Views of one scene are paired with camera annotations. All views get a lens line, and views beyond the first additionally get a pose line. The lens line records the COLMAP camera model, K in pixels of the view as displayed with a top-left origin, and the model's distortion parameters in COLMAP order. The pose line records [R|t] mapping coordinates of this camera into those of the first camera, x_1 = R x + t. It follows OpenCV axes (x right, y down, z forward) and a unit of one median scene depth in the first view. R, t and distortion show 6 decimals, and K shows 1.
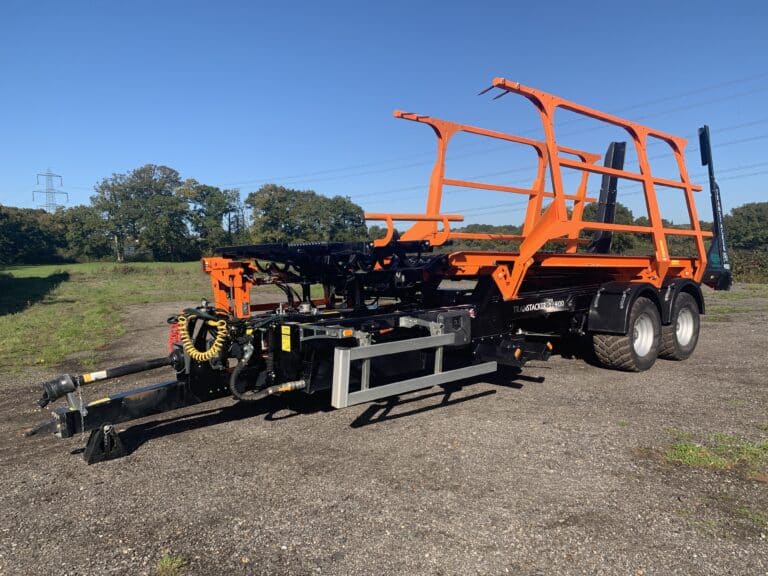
lens RADIAL K [[583.7, 0, 382.7], [0, 583.7, 291.9], [0, 0, 1]] dist [0.053709, -0.069272]
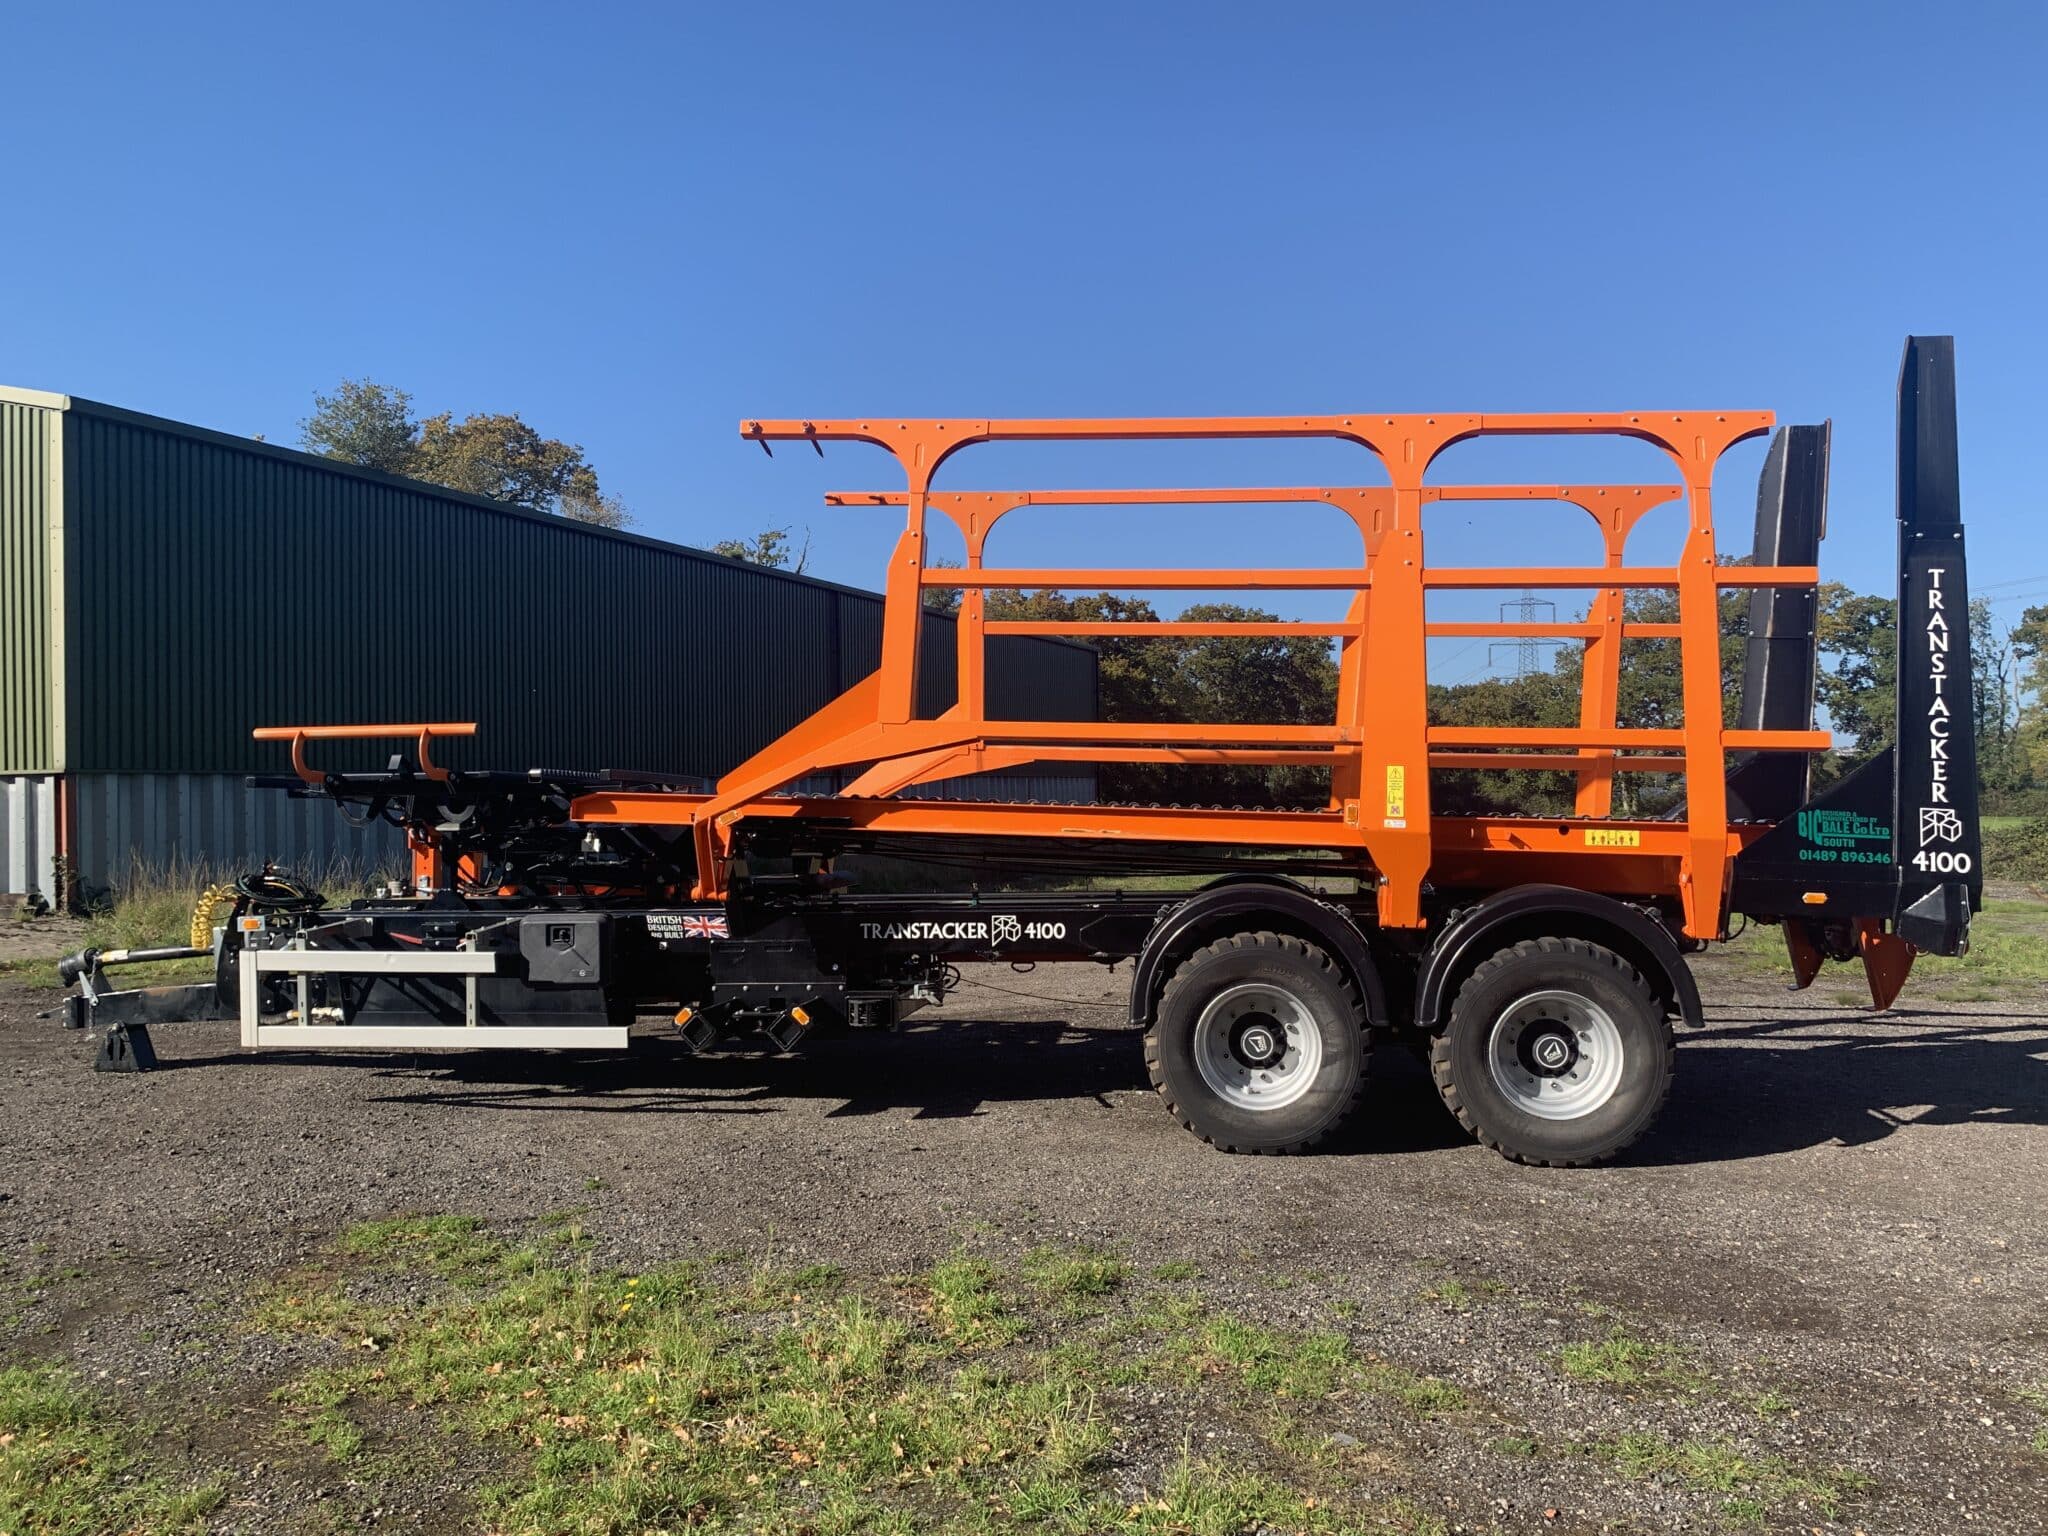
lens RADIAL K [[1556.7, 0, 1021.0], [0, 1556.7, 770.9], [0, 0, 1]] dist [0.053709, -0.069272]
pose [[0.666500, -0.002343, -0.745501, 1.013977], [-0.056450, 0.996966, -0.053601, -0.027890], [0.743365, 0.077809, 0.664346, 0.290516]]
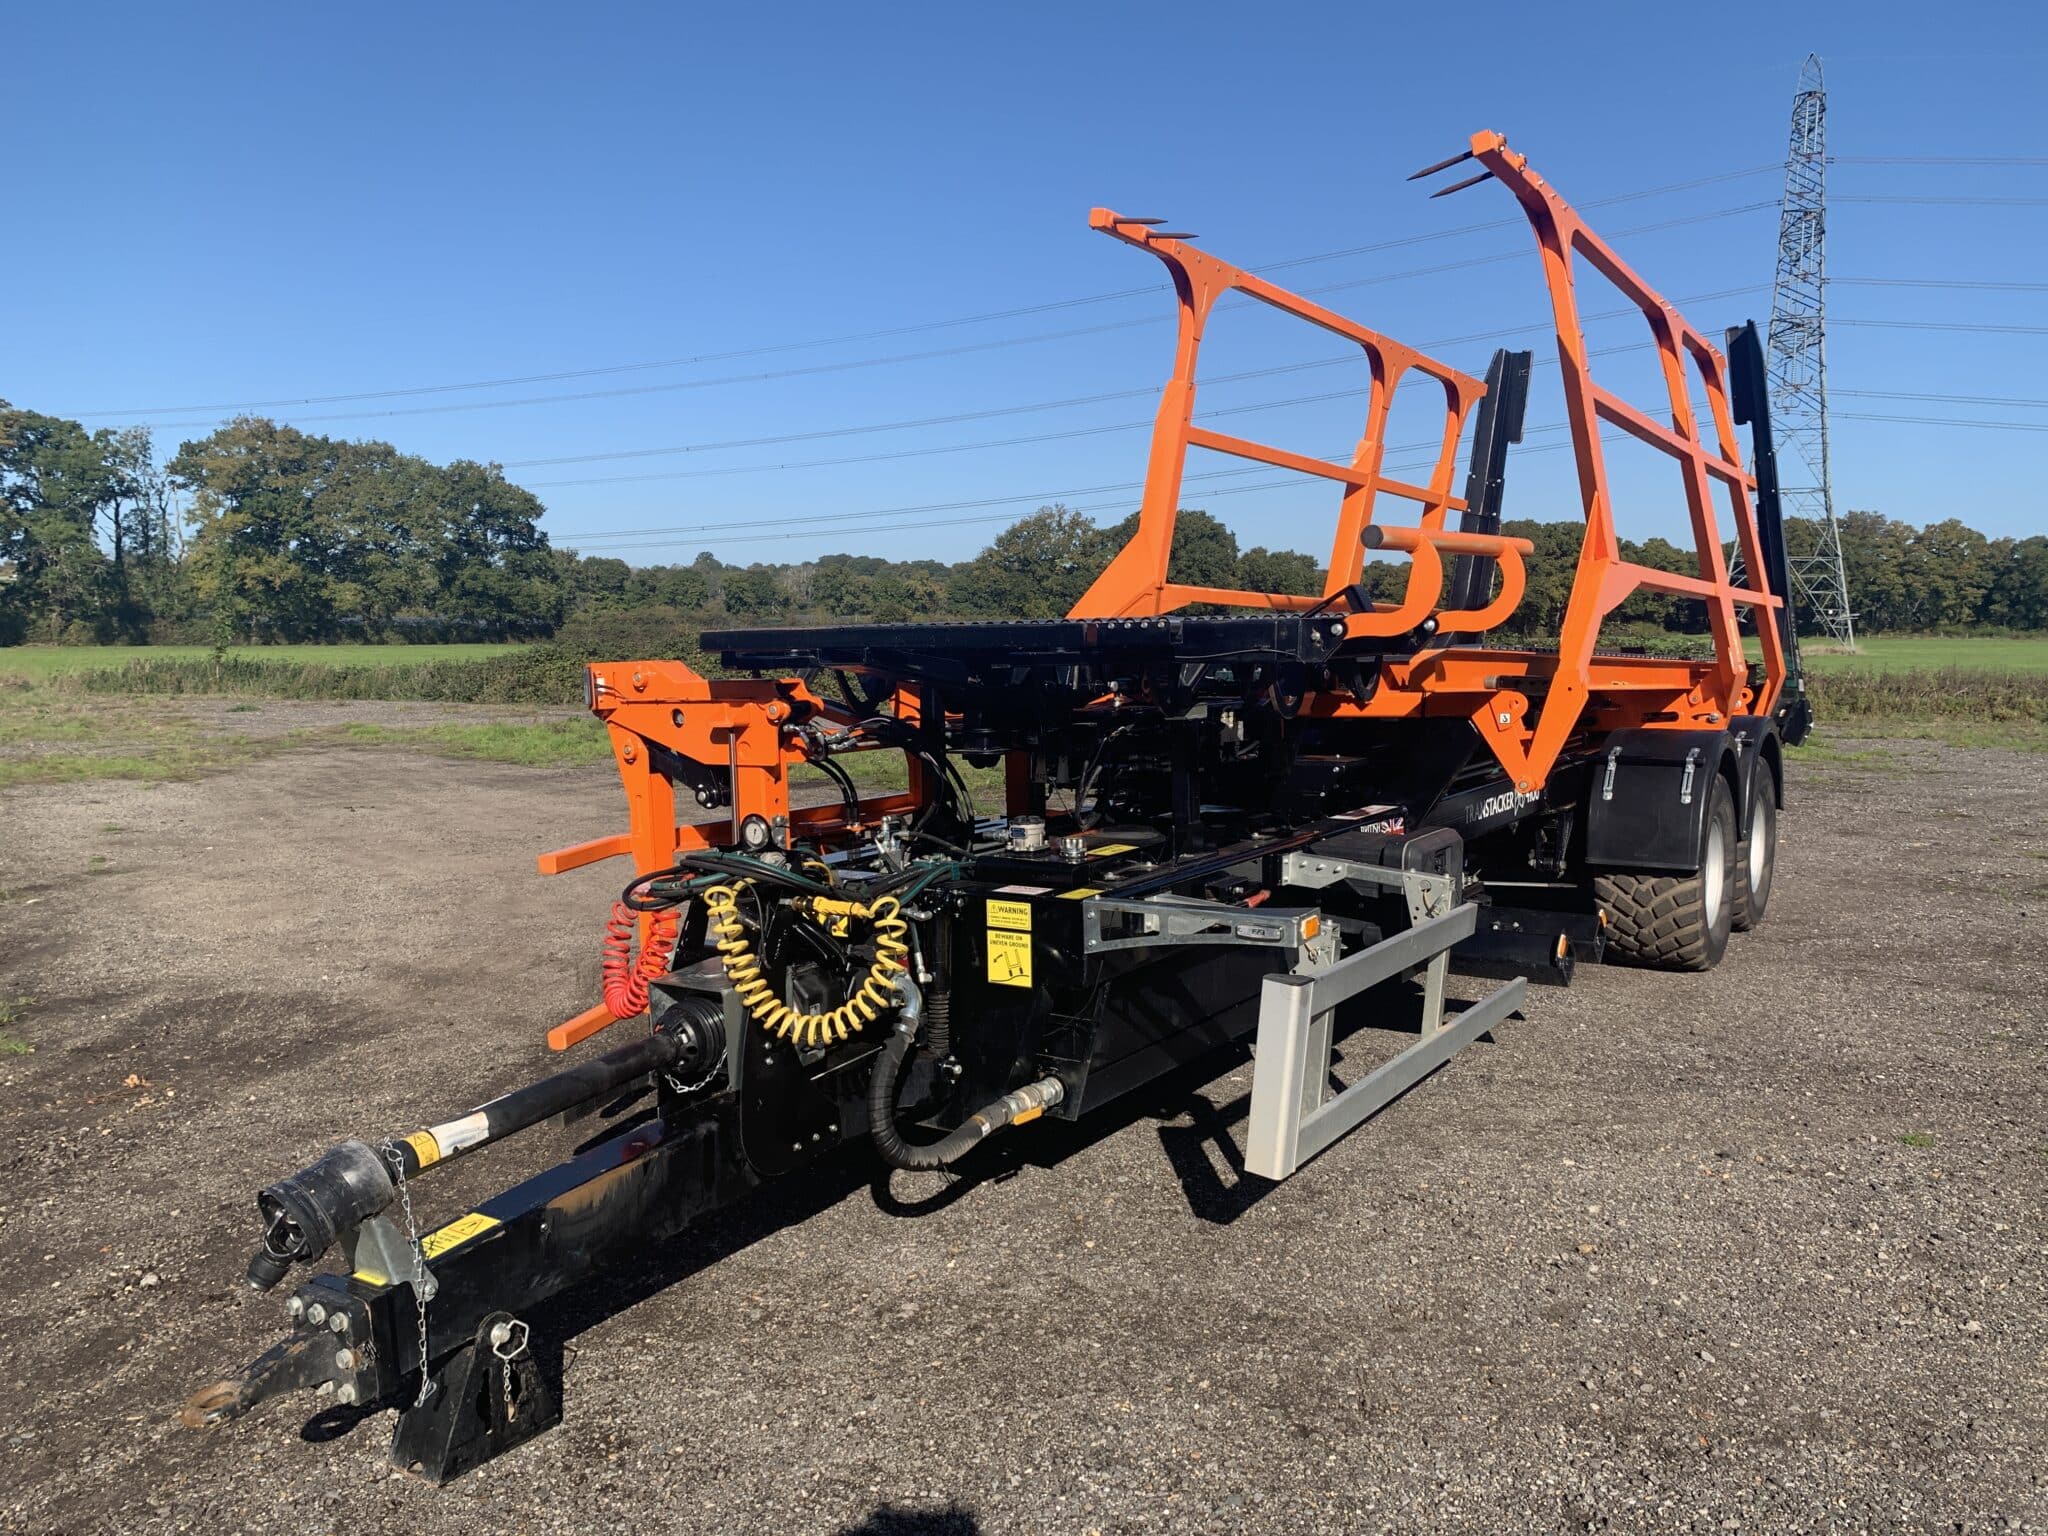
lens RADIAL K [[1556.7, 0, 1028.5], [0, 1556.7, 776.2], [0, 0, 1]] dist [0.053709, -0.069272]
pose [[0.961413, -0.014237, 0.274740, -0.247457], [0.006966, 0.999600, 0.027424, -0.017628], [-0.275020, -0.024452, 0.961127, 0.160806]]
